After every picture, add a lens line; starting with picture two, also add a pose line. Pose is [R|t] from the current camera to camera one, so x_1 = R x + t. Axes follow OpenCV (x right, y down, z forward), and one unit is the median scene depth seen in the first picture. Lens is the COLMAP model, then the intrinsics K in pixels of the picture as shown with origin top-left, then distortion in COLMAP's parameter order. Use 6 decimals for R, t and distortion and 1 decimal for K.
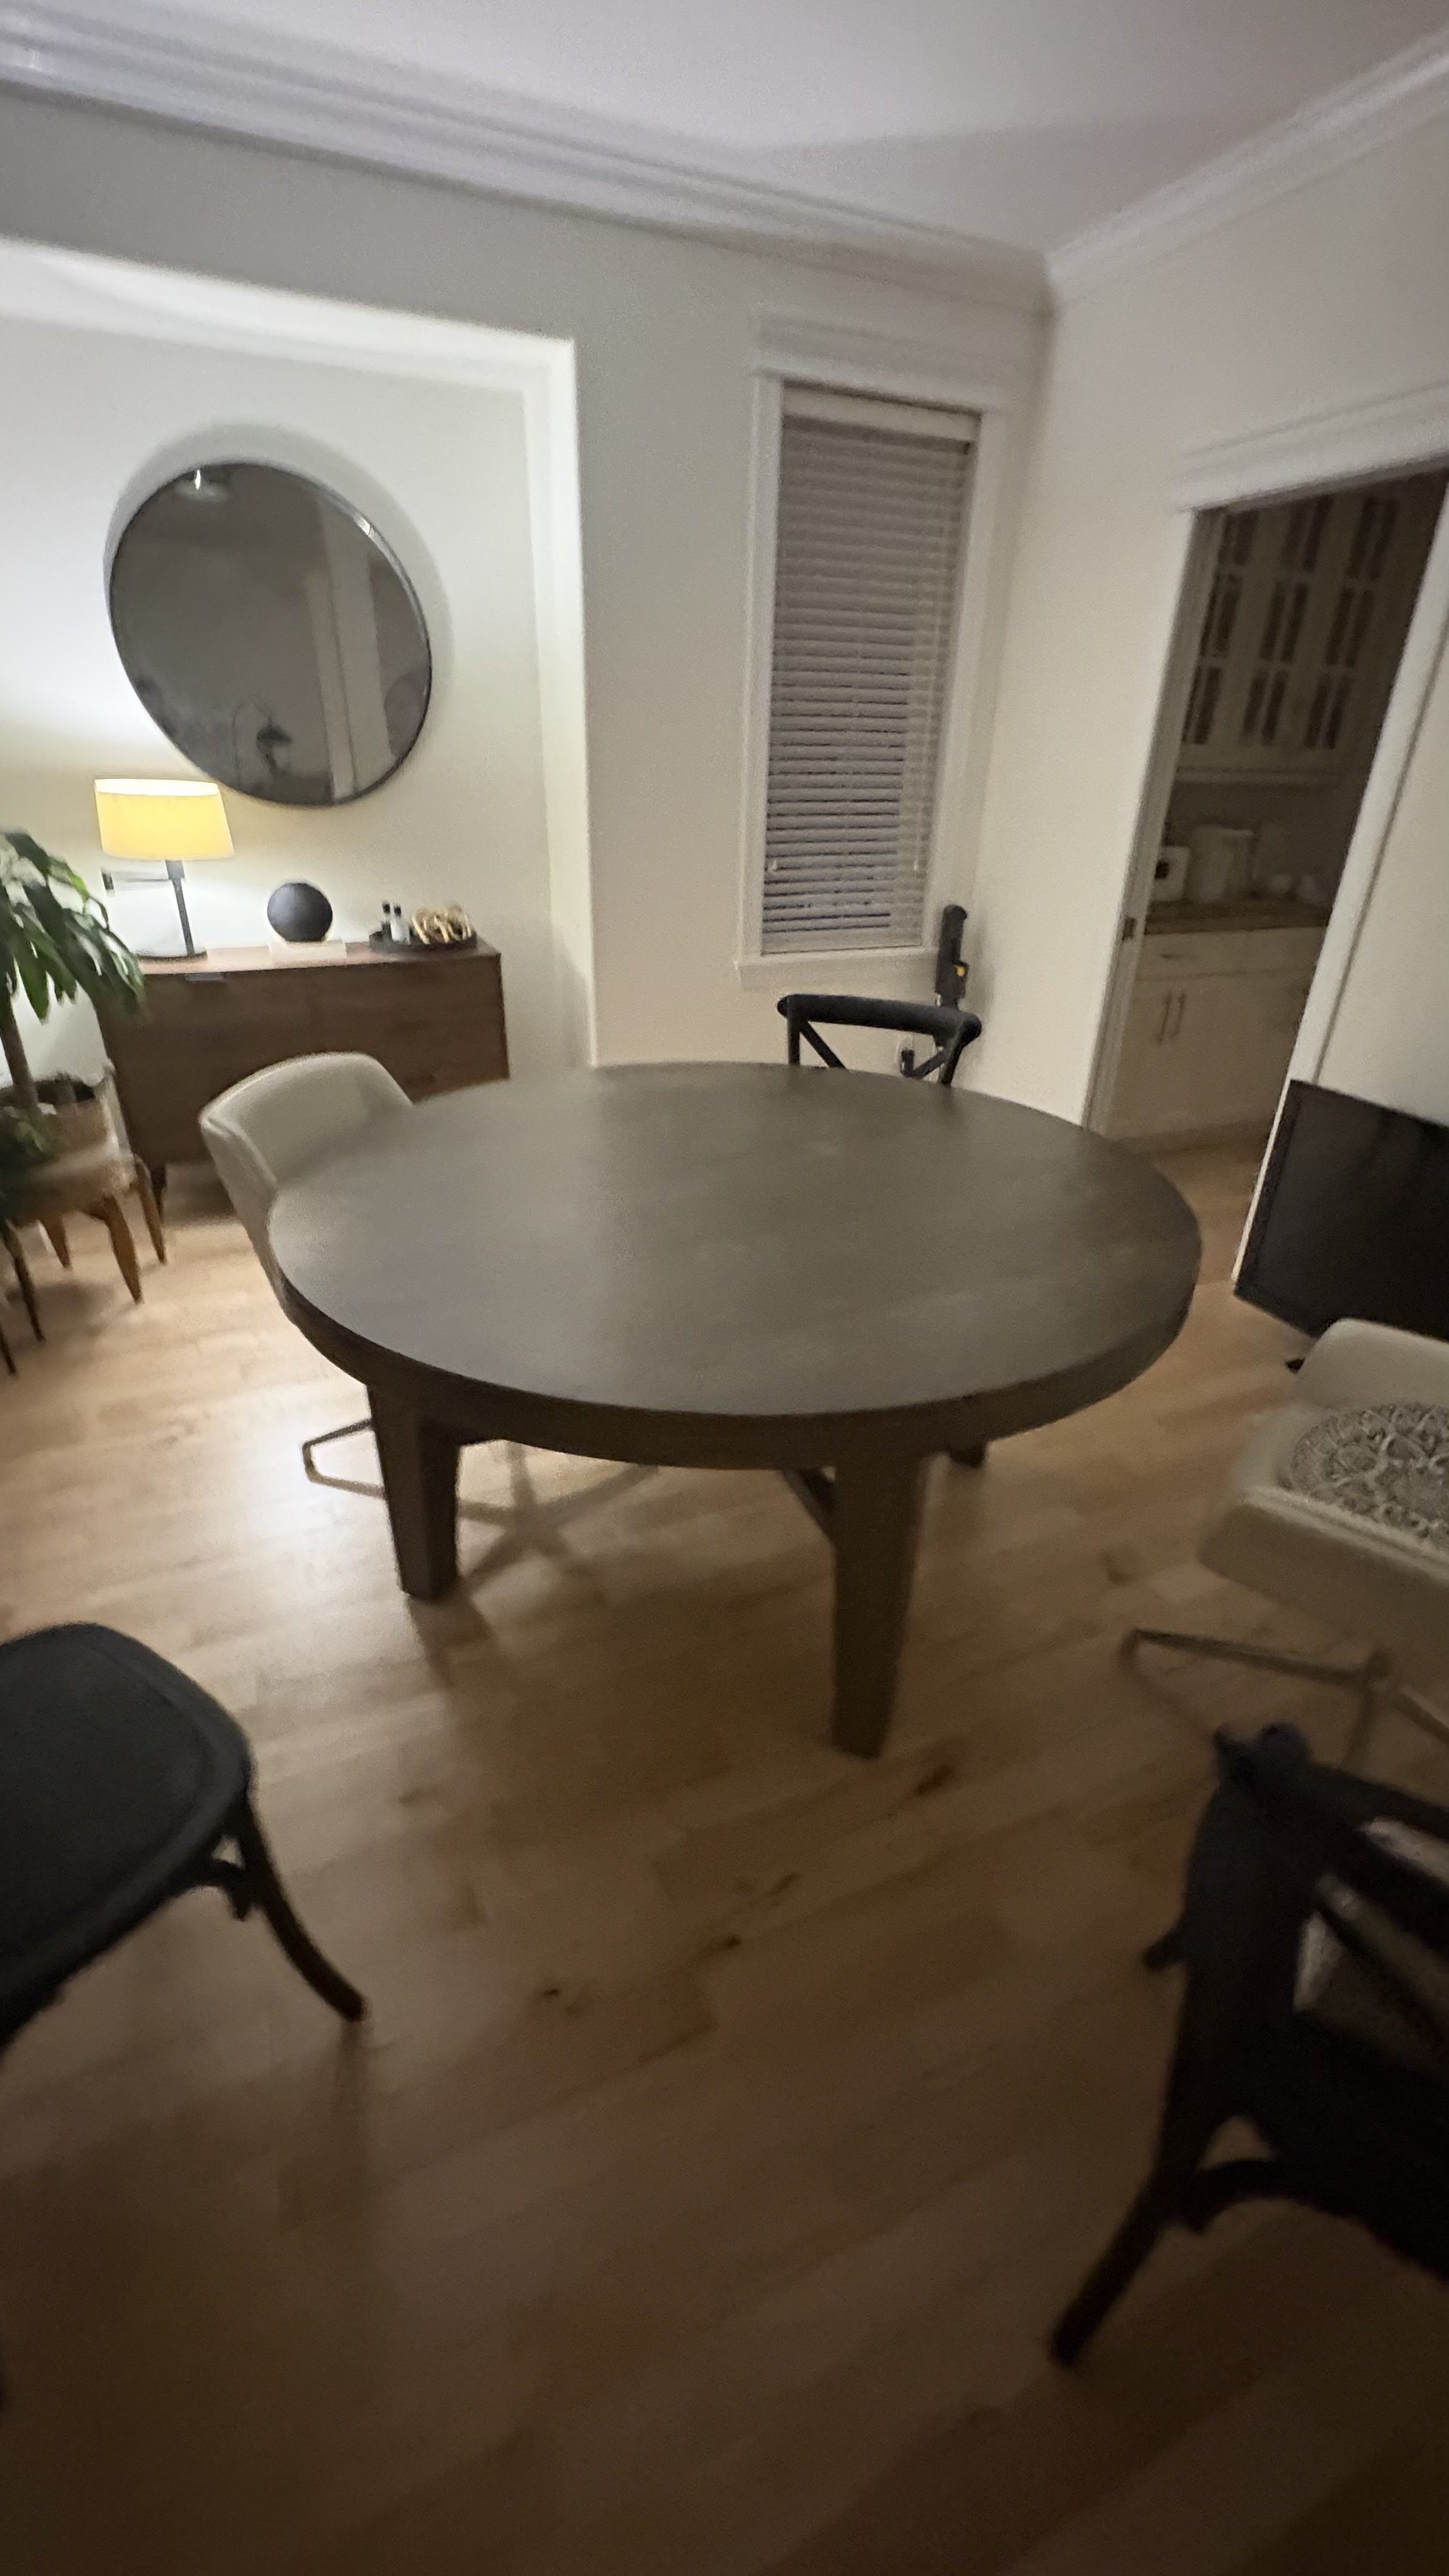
lens RADIAL K [[1033.2, 0, 724.5], [0, 1033.2, 1288.0], [0, 0, 1]] dist [-0.000151, -0.000151]
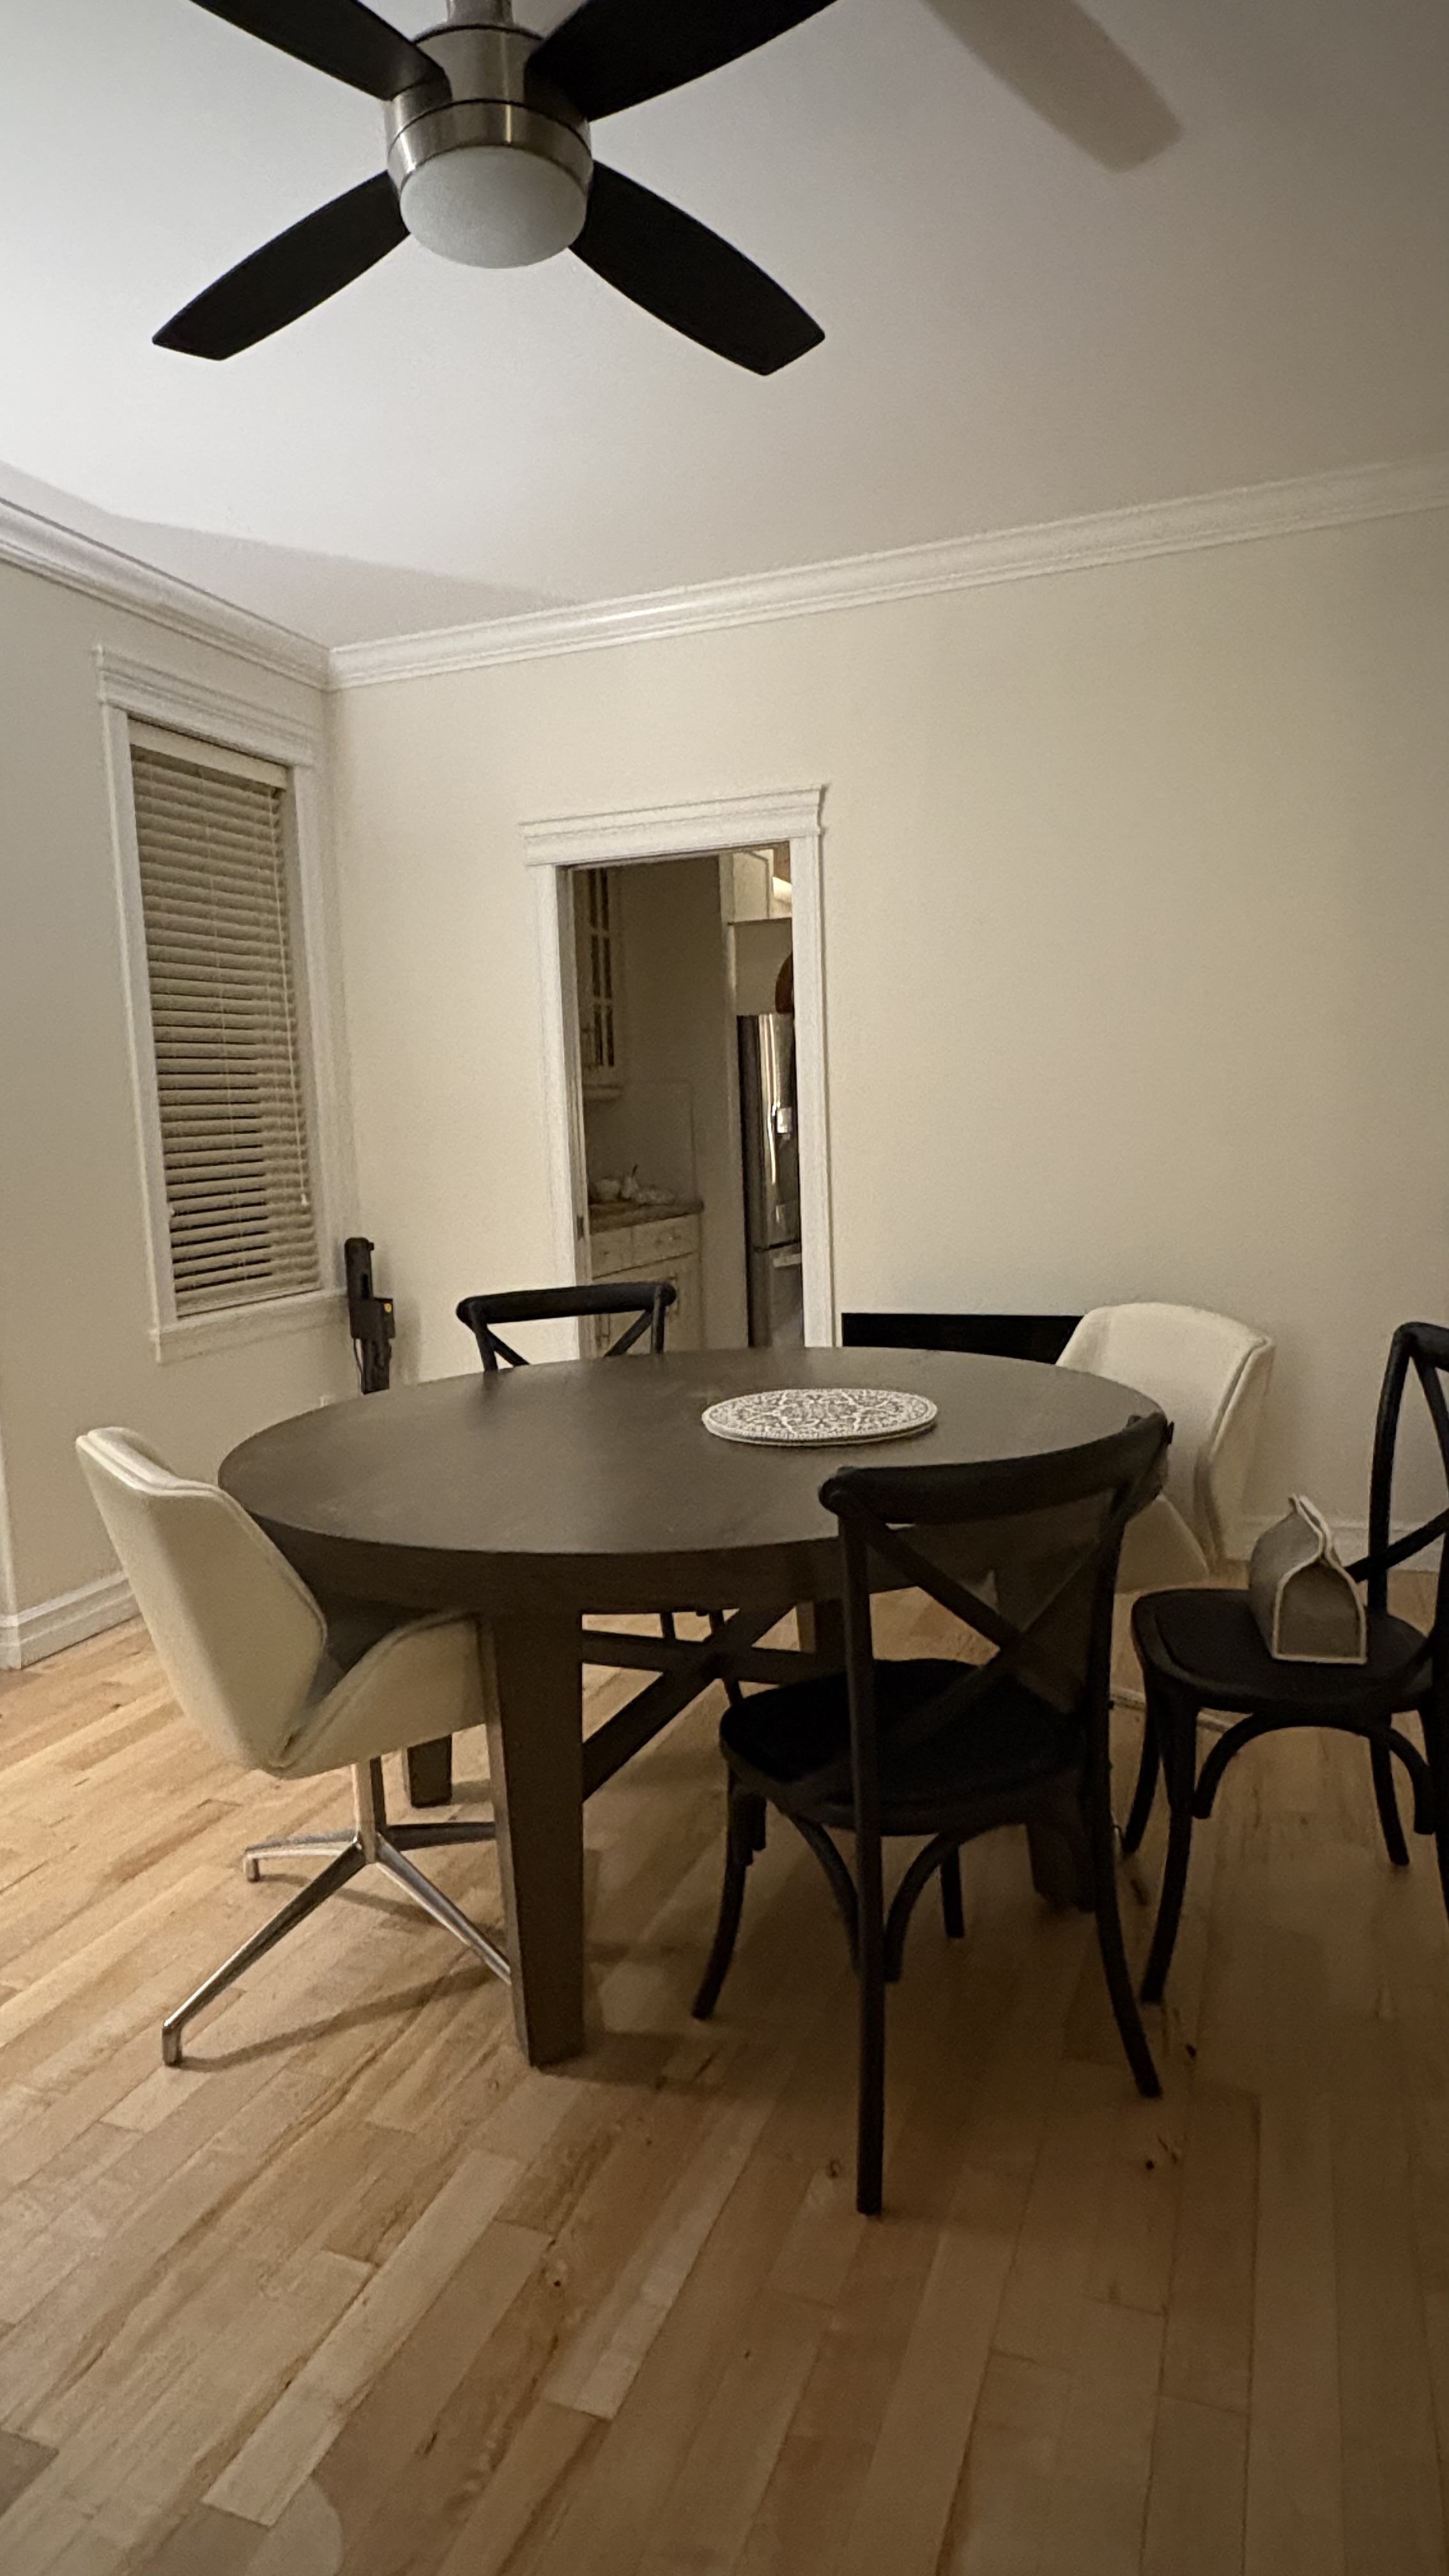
lens RADIAL K [[1539.0, 0, 724.5], [0, 1539.0, 1288.0], [0, 0, 1]] dist [0.003579, -0.000121]
pose [[0.684493, -0.130692, 0.717210, -0.571296], [0.384847, 0.900328, -0.203231, 0.047575], [-0.619163, 0.415126, 0.666564, -0.015212]]
